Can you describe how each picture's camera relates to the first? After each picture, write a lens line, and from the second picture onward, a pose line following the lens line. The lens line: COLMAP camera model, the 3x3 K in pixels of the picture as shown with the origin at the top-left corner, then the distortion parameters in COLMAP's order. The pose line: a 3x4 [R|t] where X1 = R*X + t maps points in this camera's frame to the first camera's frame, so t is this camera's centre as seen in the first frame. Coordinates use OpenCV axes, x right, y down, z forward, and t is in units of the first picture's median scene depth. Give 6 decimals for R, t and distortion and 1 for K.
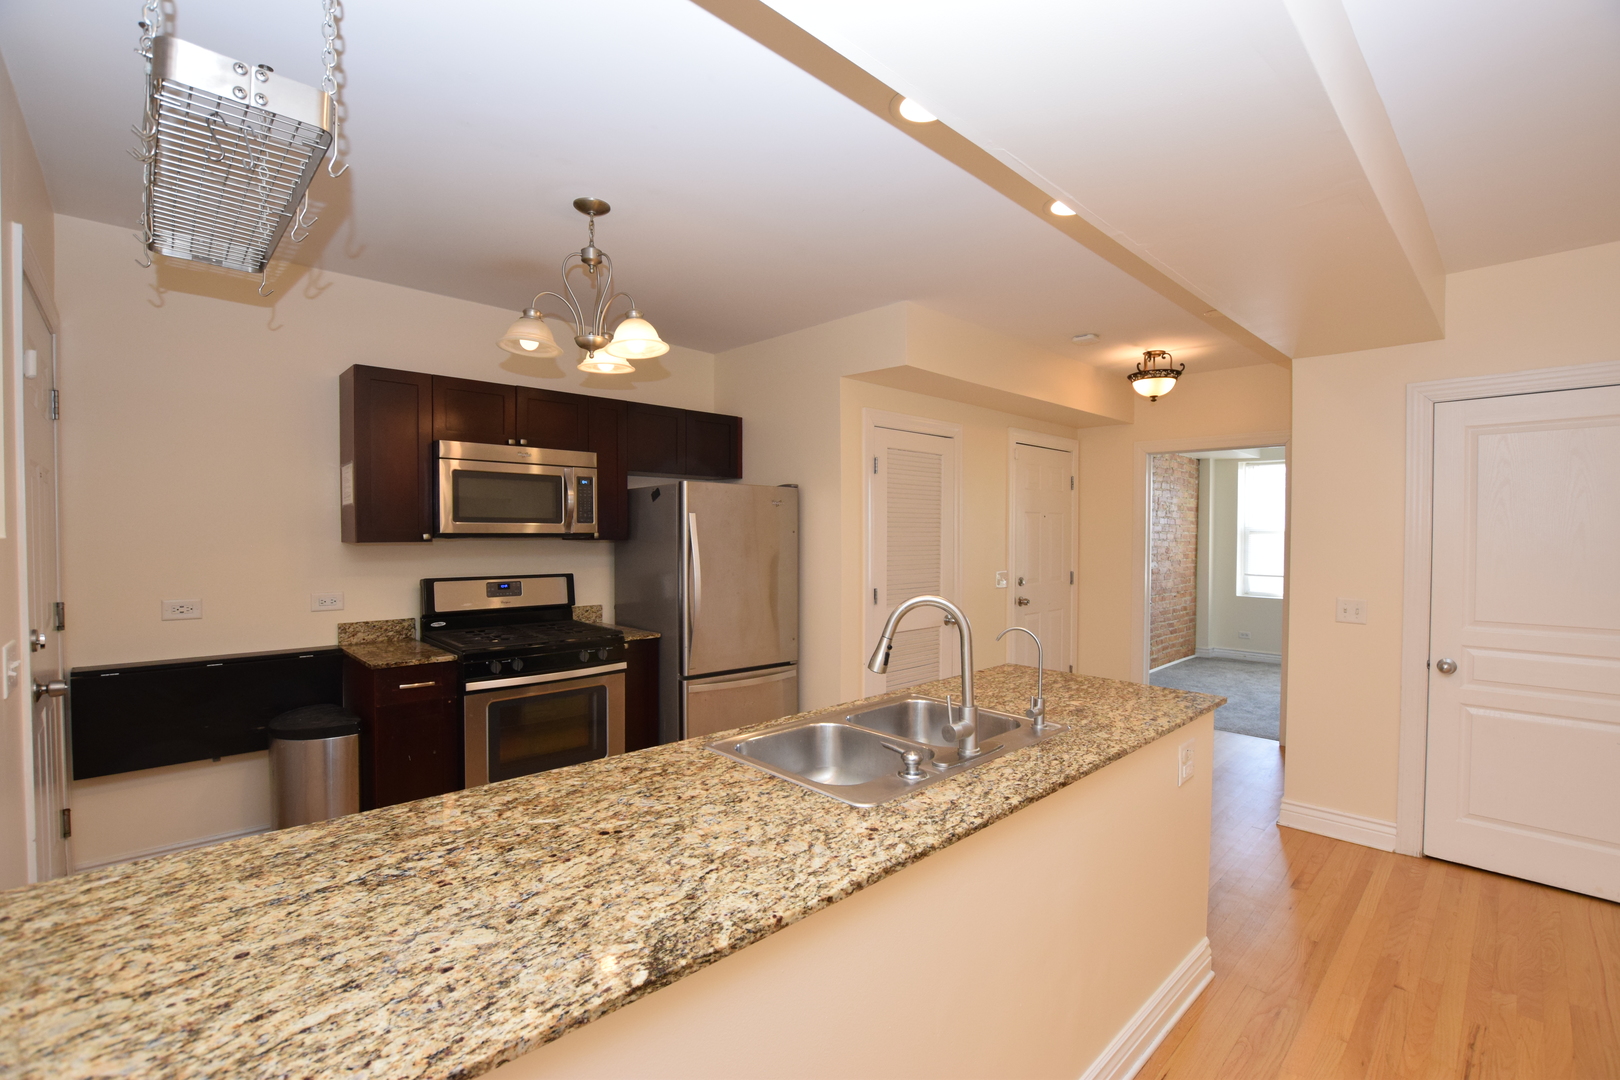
lens RADIAL K [[713.0, 0, 810.9], [0, 713.0, 546.5], [0, 0, 1]] dist [-0.036569, 0.005886]
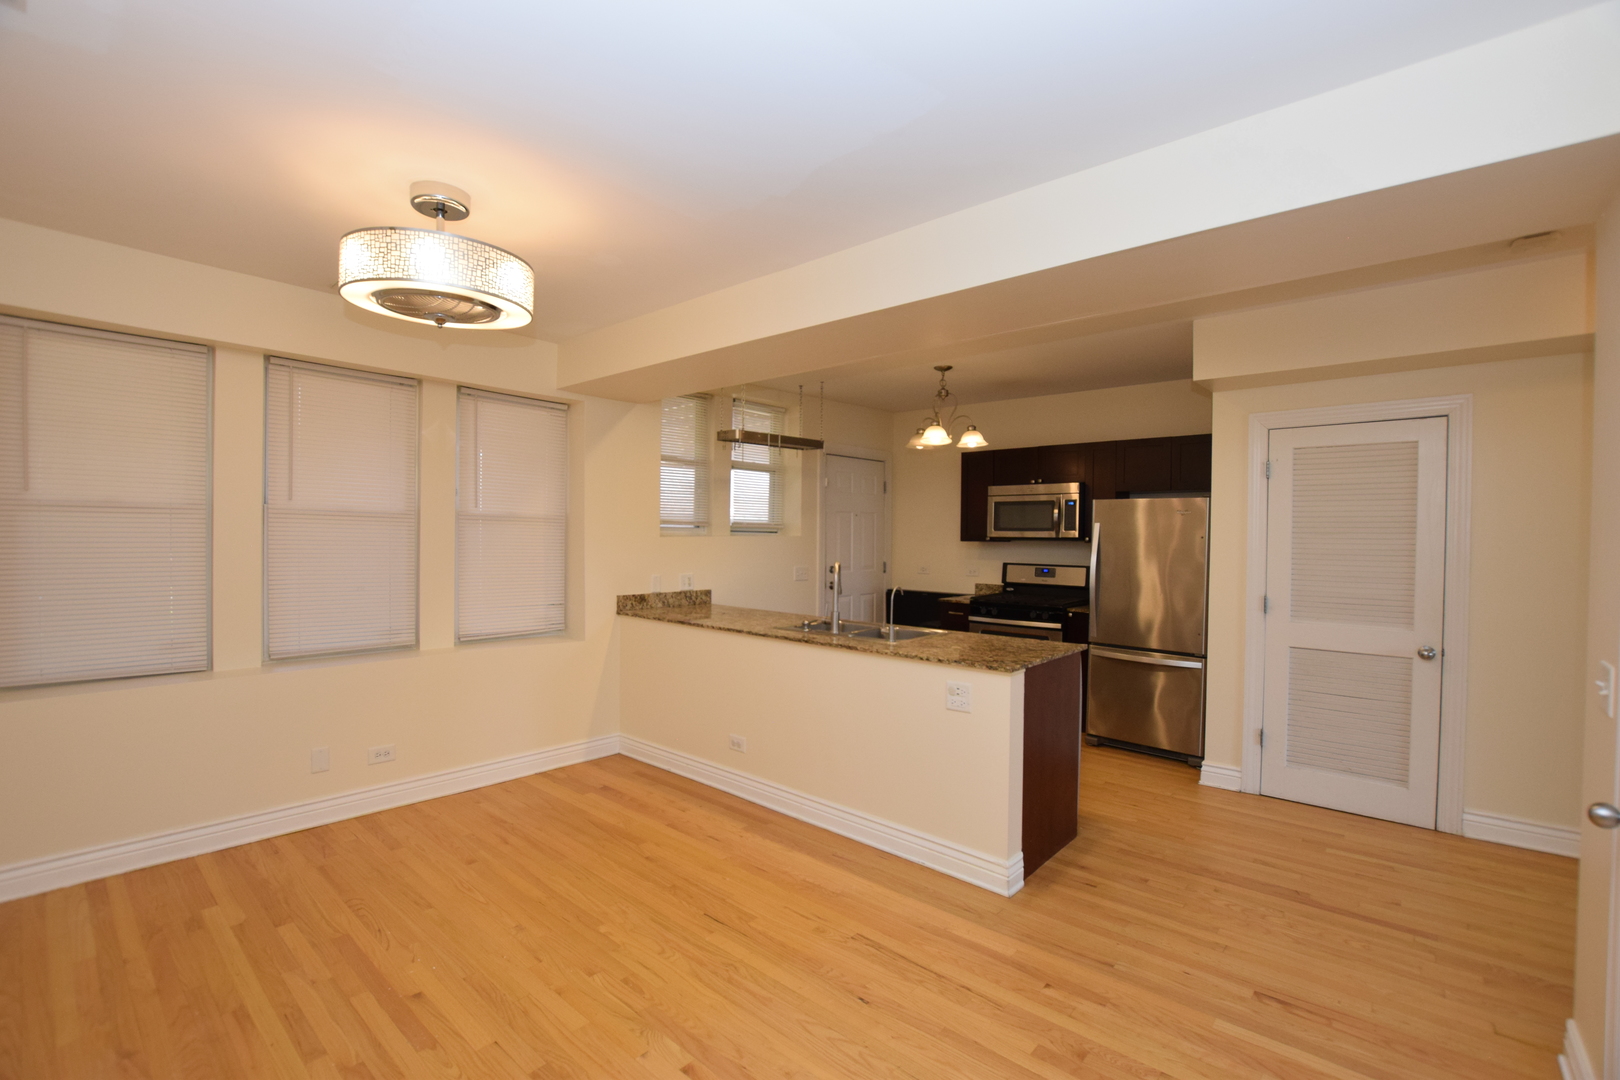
lens RADIAL K [[713.0, 0, 810.9], [0, 713.0, 546.5], [0, 0, 1]] dist [-0.036569, 0.005886]
pose [[0.082172, 0.014144, -0.996518, 1.279155], [-0.029997, 0.999481, 0.011712, -0.001819], [0.996167, 0.028931, 0.082554, 0.384992]]
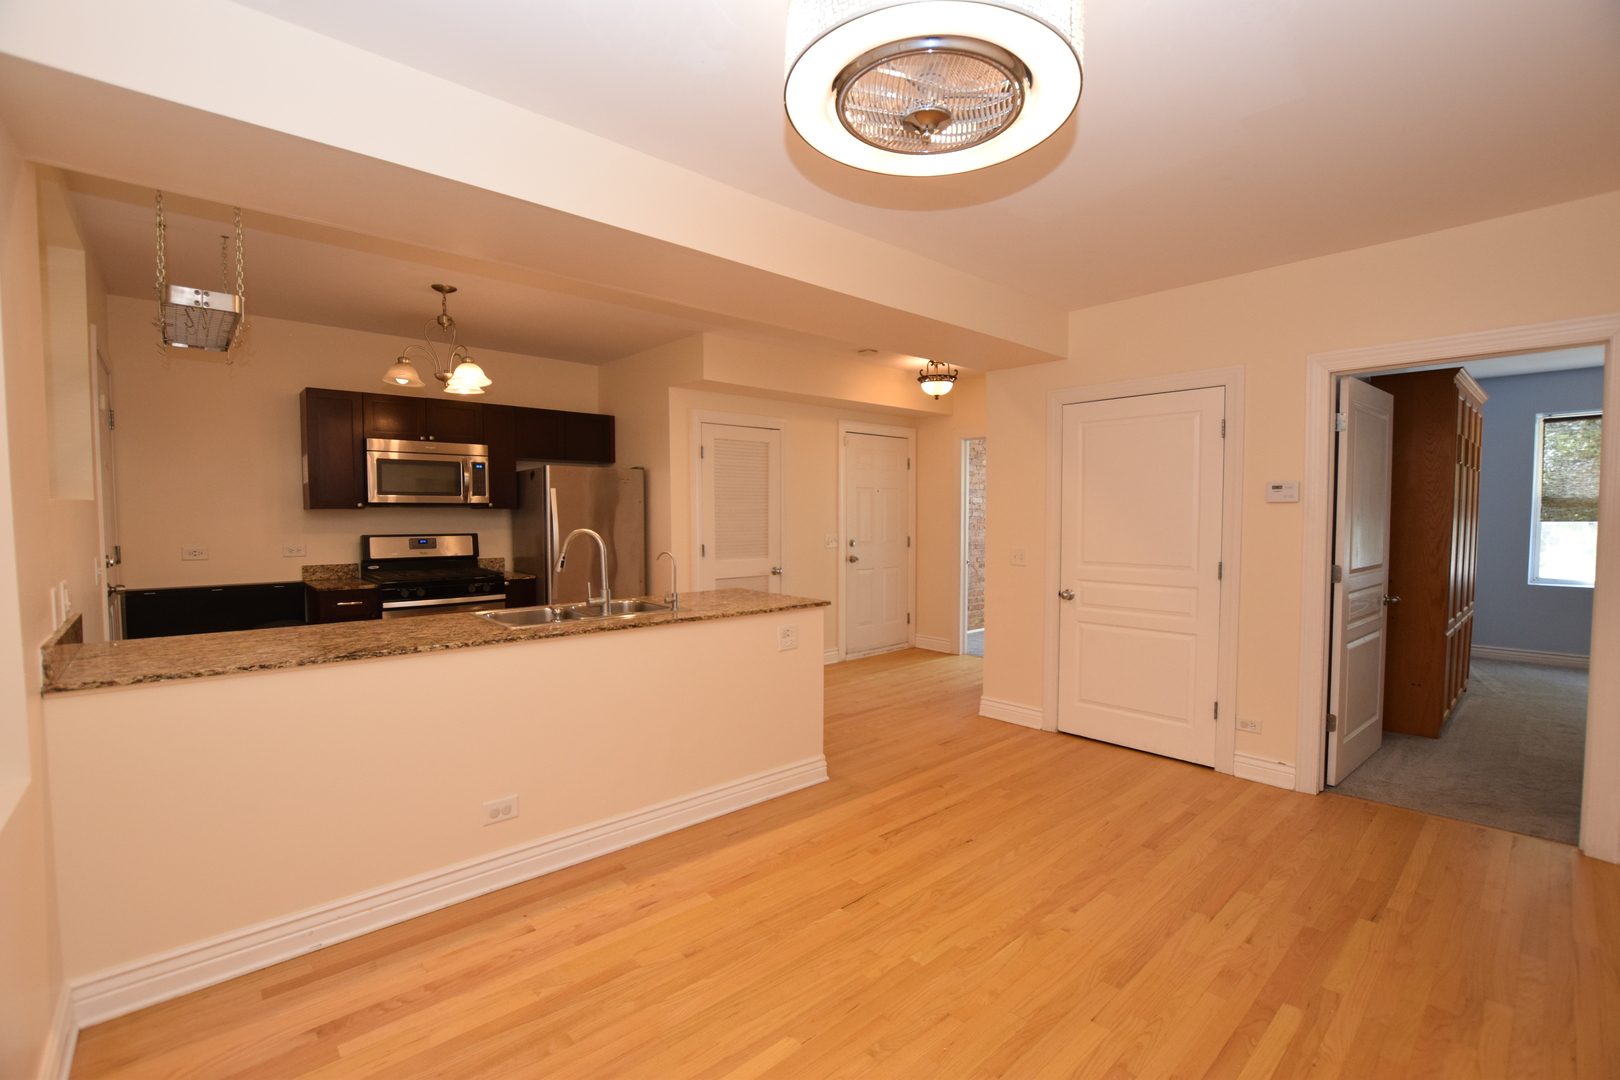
lens RADIAL K [[713.0, 0, 810.9], [0, 713.0, 546.5], [0, 0, 1]] dist [-0.036569, 0.005886]
pose [[0.999684, -0.001940, -0.025083, 0.417851], [0.002617, 0.999632, 0.027012, 0.034463], [0.025021, -0.027069, 0.999320, -0.423283]]
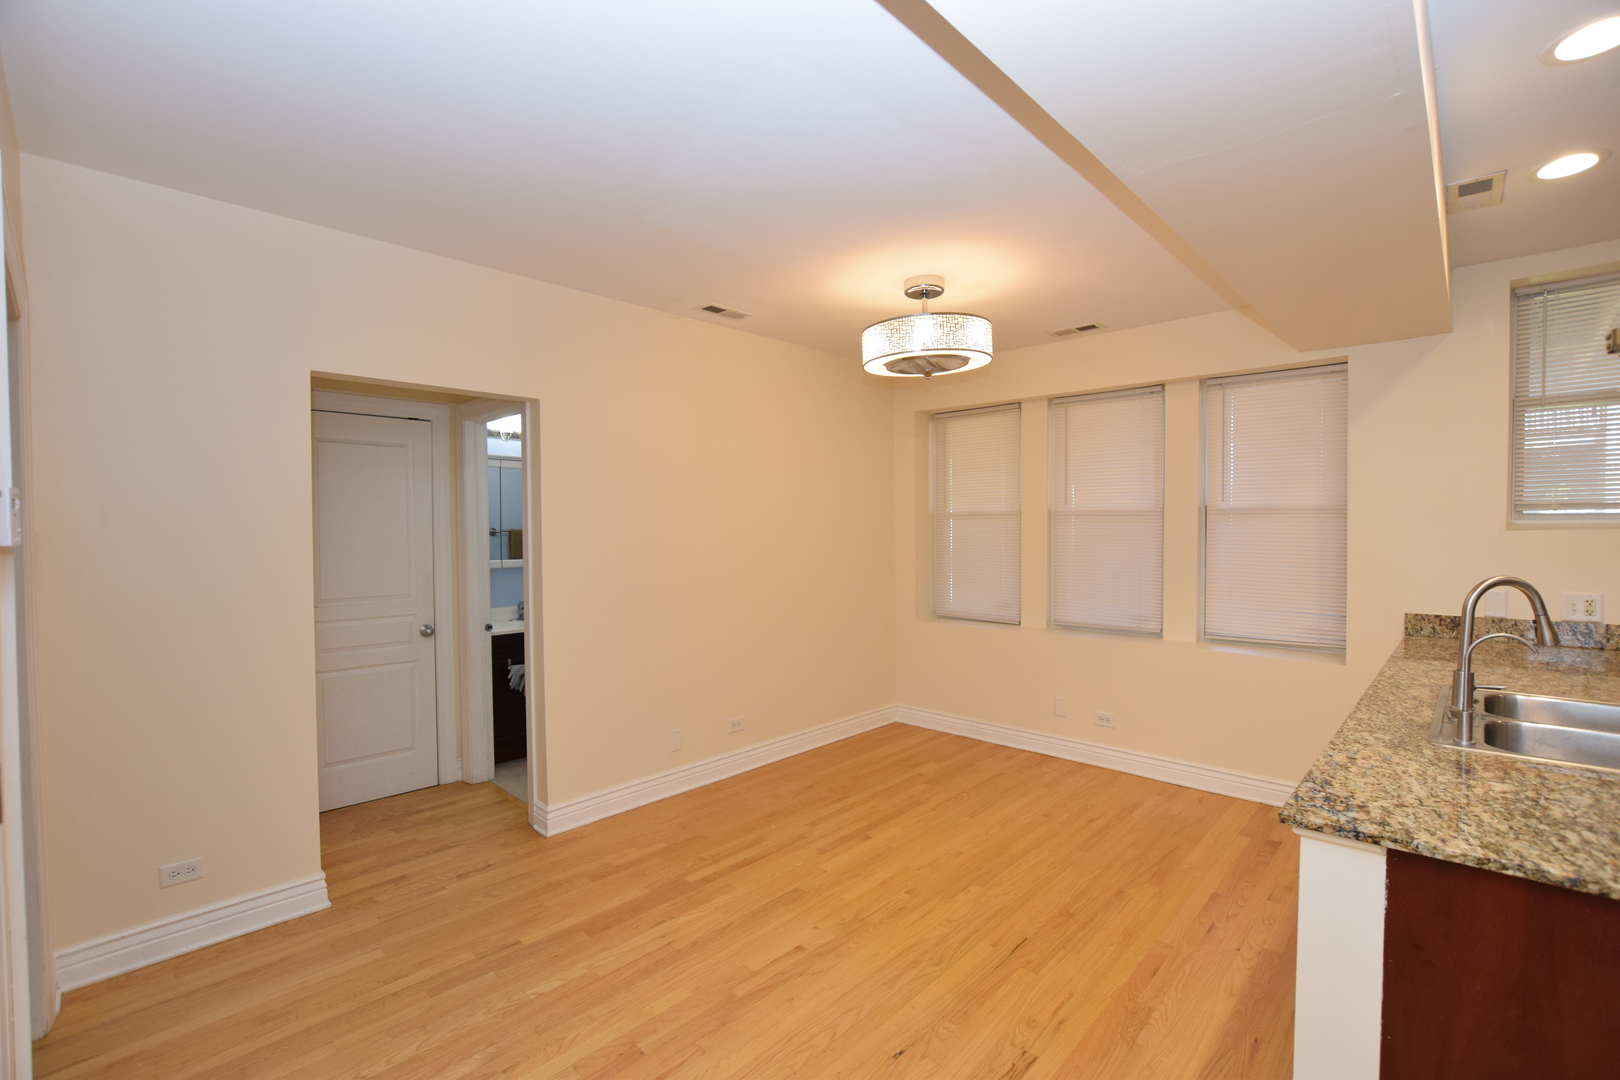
lens RADIAL K [[713.0, 0, 810.9], [0, 713.0, 546.5], [0, 0, 1]] dist [-0.036569, 0.005886]
pose [[-0.998942, 0.006013, -0.045604, 0.704409], [0.004015, 0.999034, 0.043771, -0.017686], [0.045823, 0.043542, -0.998000, 1.090018]]
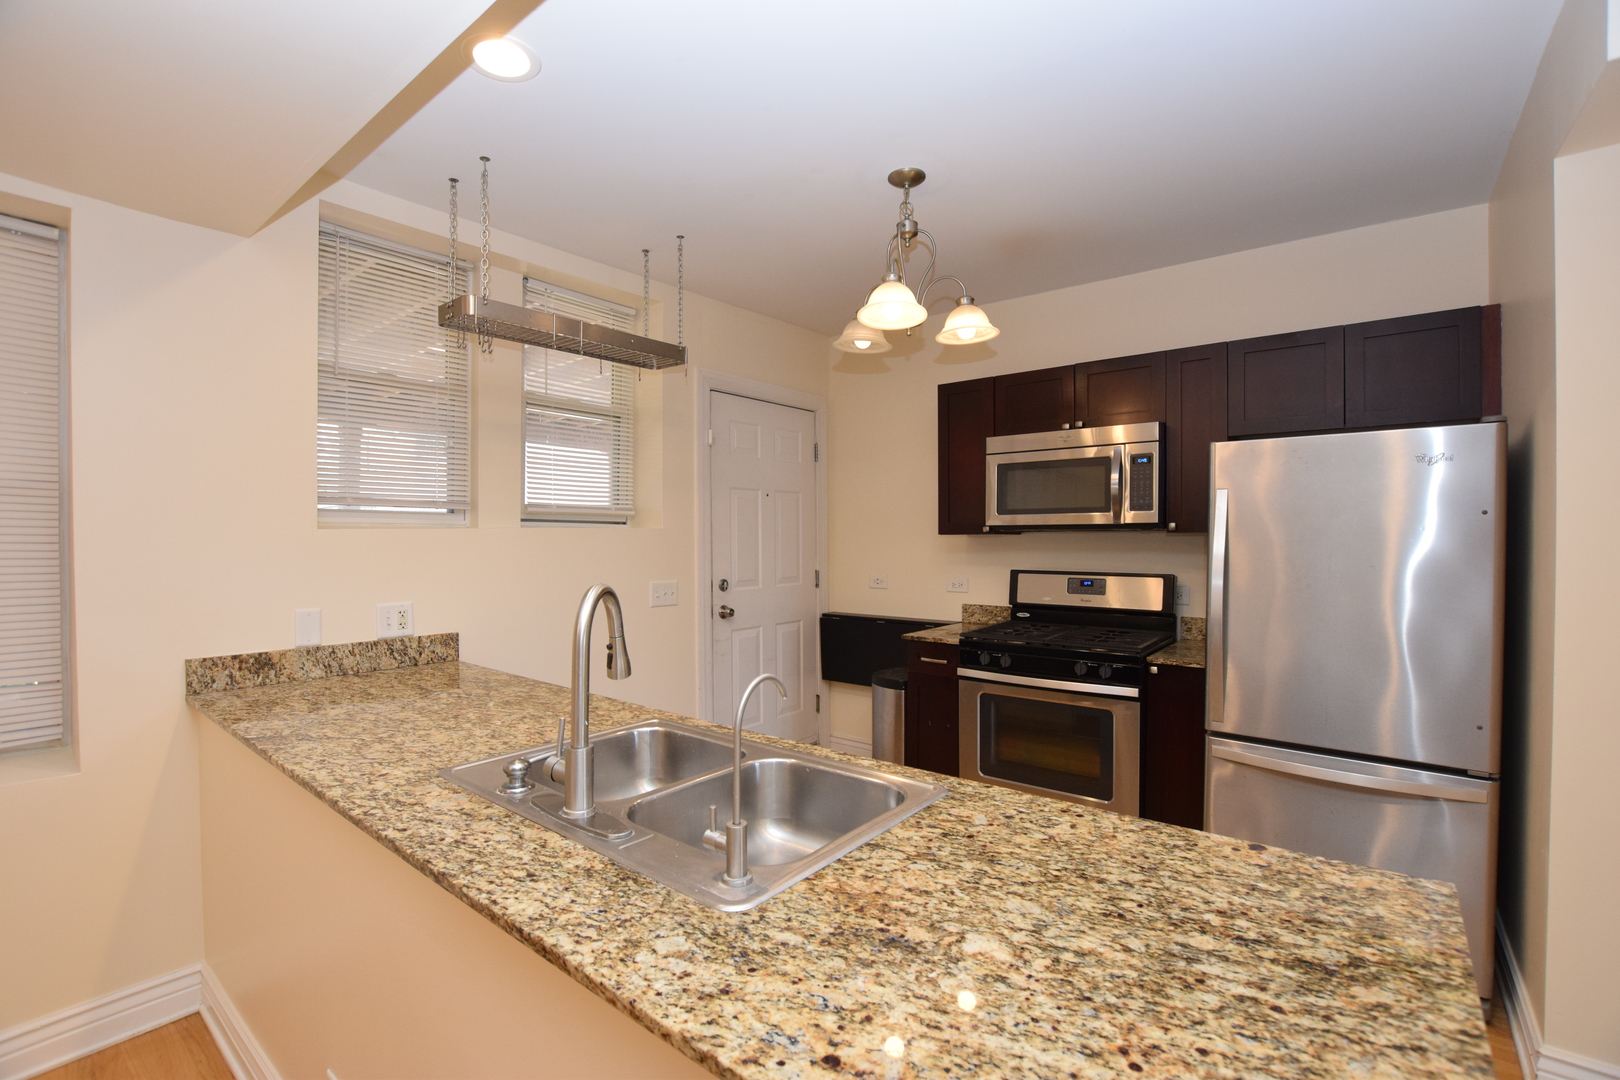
lens RADIAL K [[713.0, 0, 810.9], [0, 713.0, 546.5], [0, 0, 1]] dist [-0.036569, 0.005886]
pose [[0.135311, 0.007645, -0.990774, 0.491847], [-0.017551, 0.999832, 0.005318, 0.011143], [0.990648, 0.016669, 0.135422, 0.591494]]
